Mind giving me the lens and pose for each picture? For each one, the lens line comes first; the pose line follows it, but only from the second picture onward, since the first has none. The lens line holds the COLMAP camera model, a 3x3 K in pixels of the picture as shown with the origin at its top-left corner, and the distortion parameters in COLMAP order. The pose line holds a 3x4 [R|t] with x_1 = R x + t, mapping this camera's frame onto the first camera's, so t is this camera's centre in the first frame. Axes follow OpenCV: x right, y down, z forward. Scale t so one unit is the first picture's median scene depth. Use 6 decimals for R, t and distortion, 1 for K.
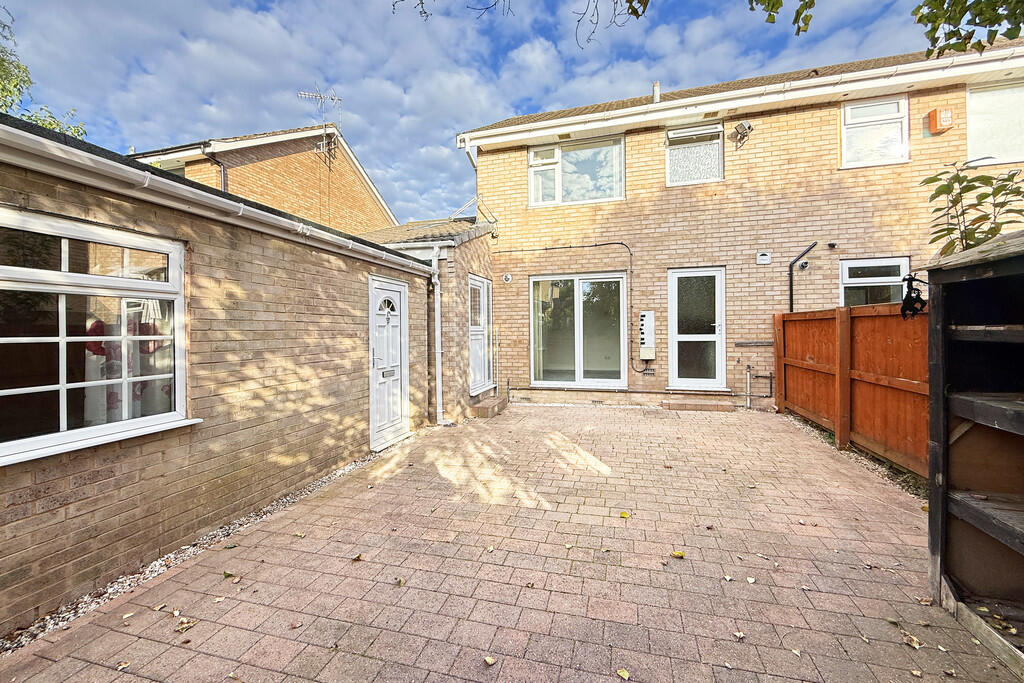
lens RADIAL K [[412.0, 0, 511.9], [0, 412.0, 327.6], [0, 0, 1]] dist [-0.000245, -0.000212]
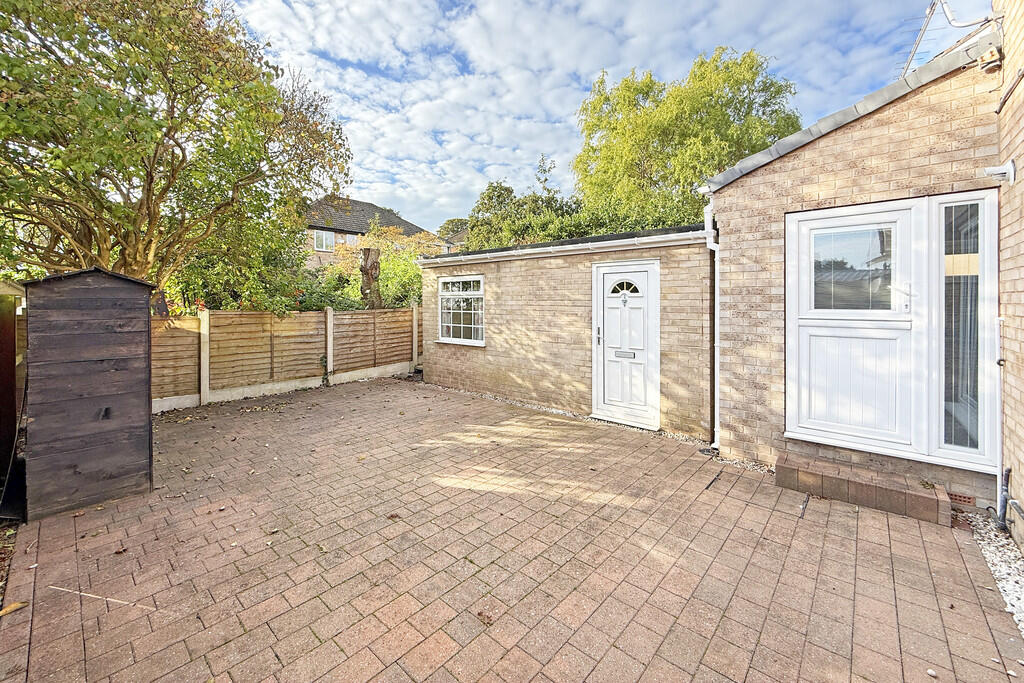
lens RADIAL K [[408.4, 0, 510.8], [0, 408.4, 301.9], [0, 0, 1]] dist [-0.000141, 0.000012]
pose [[-0.436581, 0.017088, -0.899503, 0.939536], [0.014589, 0.999823, 0.011913, -0.044246], [0.899547, -0.007922, -0.436753, 1.521966]]
